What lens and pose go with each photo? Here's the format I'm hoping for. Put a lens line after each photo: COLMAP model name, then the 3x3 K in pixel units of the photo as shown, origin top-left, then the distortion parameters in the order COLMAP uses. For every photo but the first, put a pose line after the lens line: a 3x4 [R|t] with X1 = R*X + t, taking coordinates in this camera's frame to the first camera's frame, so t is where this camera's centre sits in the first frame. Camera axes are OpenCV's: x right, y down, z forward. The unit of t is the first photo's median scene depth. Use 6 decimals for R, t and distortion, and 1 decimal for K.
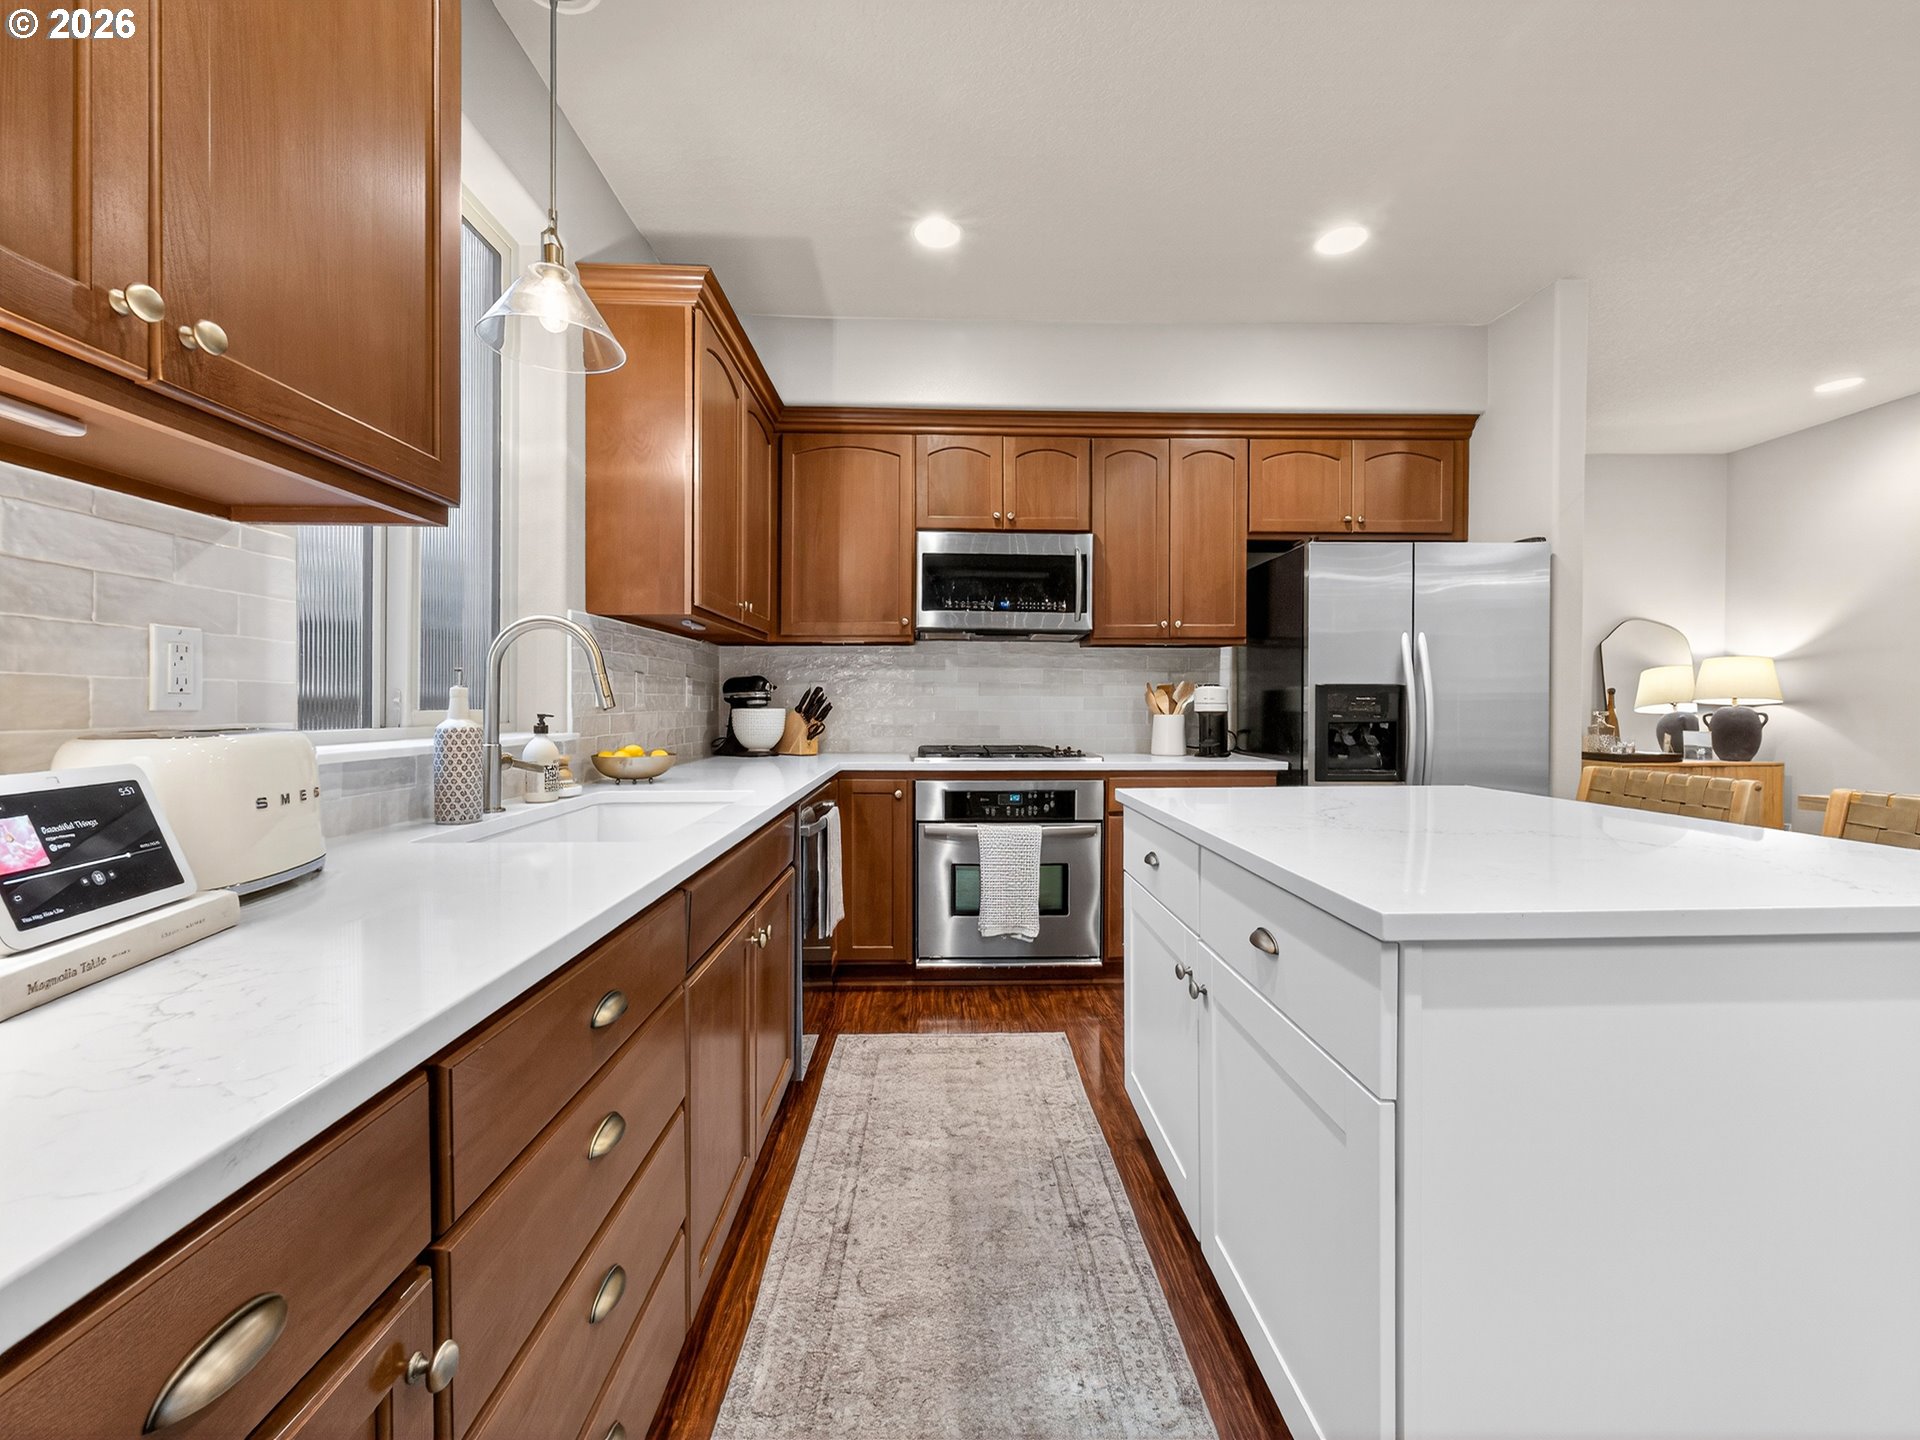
lens RADIAL K [[789.7, 0, 959.6], [0, 789.7, 701.9], [0, 0, 1]] dist [-0.000036, 0.000396]
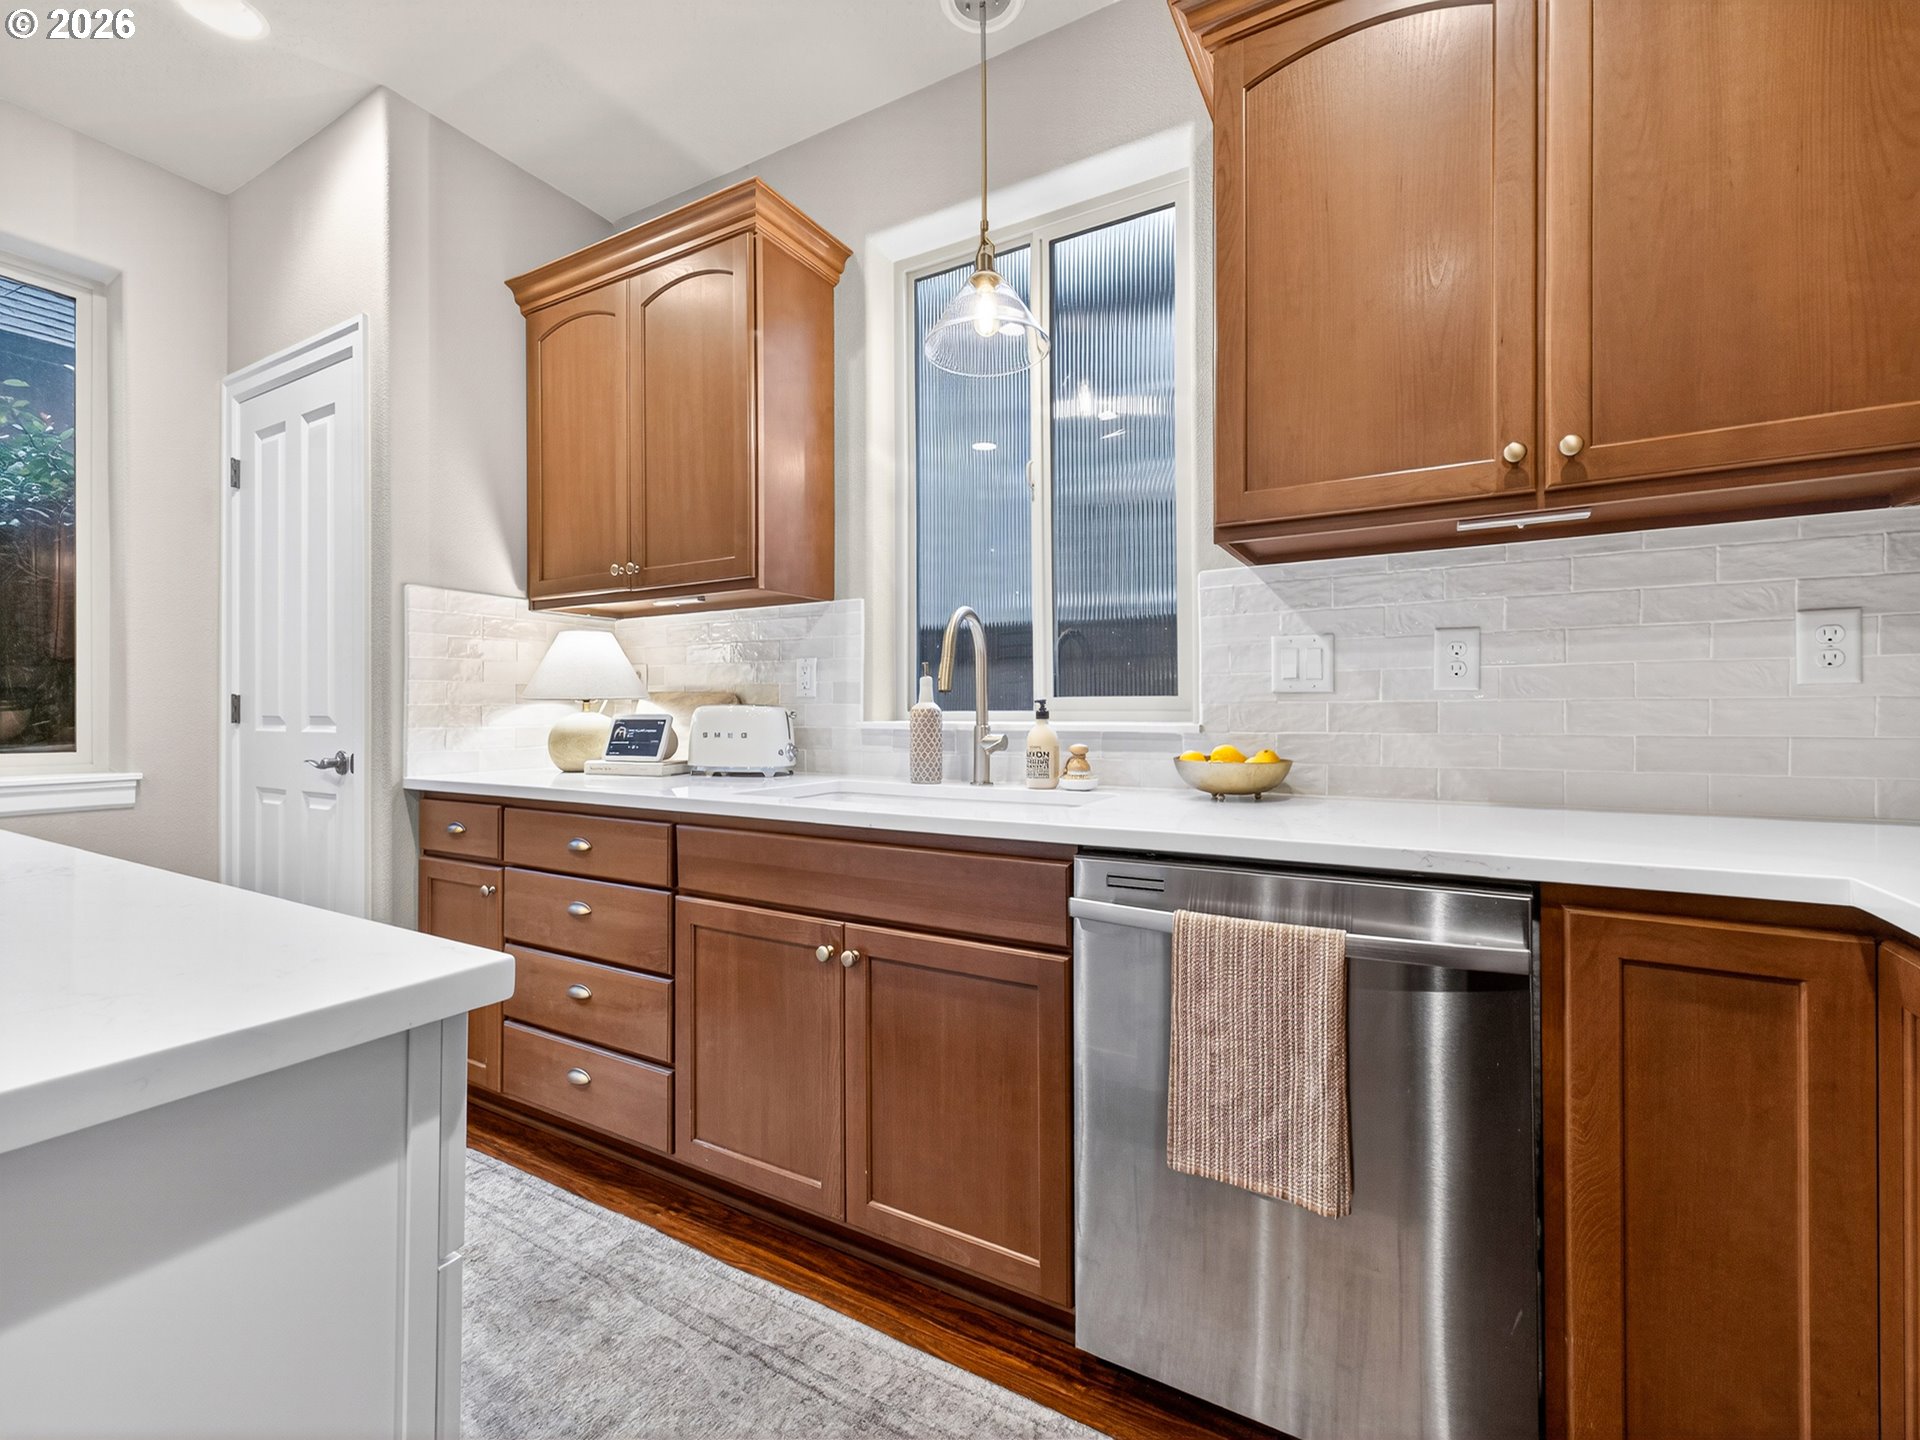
lens RADIAL K [[829.7, 0, 969.3], [0, 829.7, 705.7], [0, 0, 1]] dist [0.009259, -0.000264]
pose [[-0.514831, -0.006588, -0.857266, 0.224916], [0.003408, 0.999947, -0.009731, 0.017960], [0.857285, -0.007932, -0.514781, 0.794904]]
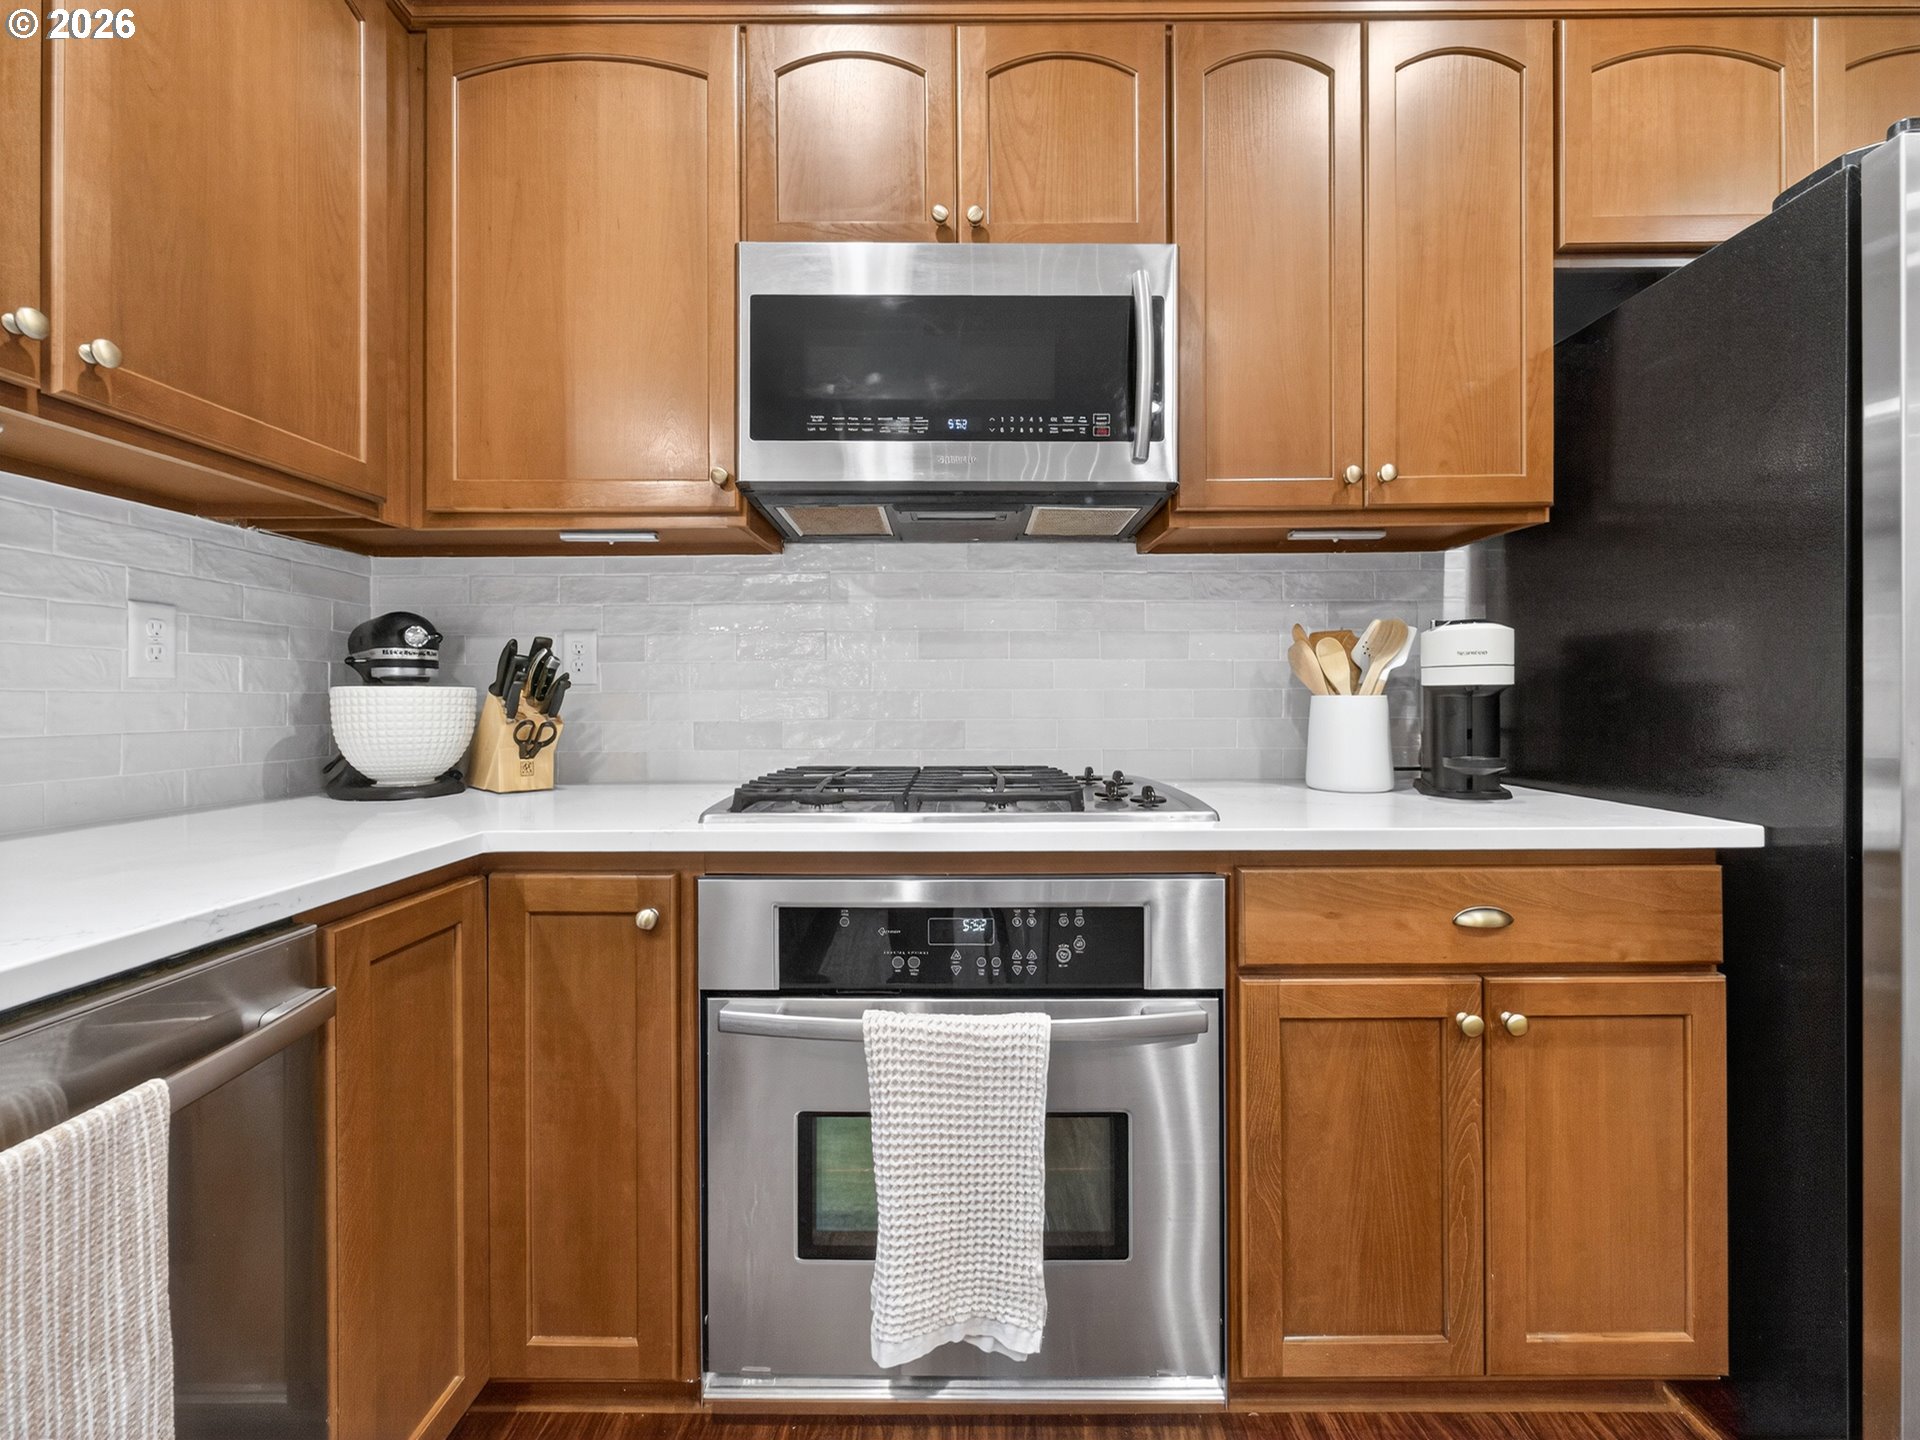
lens RADIAL K [[789.7, 0, 961.2], [0, 789.7, 700.5], [0, 0, 1]] dist [-0.000036, 0.000396]
pose [[0.999619, -0.004847, -0.027170, 0.067064], [0.004991, 0.999974, 0.005224, 0.015732], [0.027144, -0.005357, 0.999617, 0.580822]]
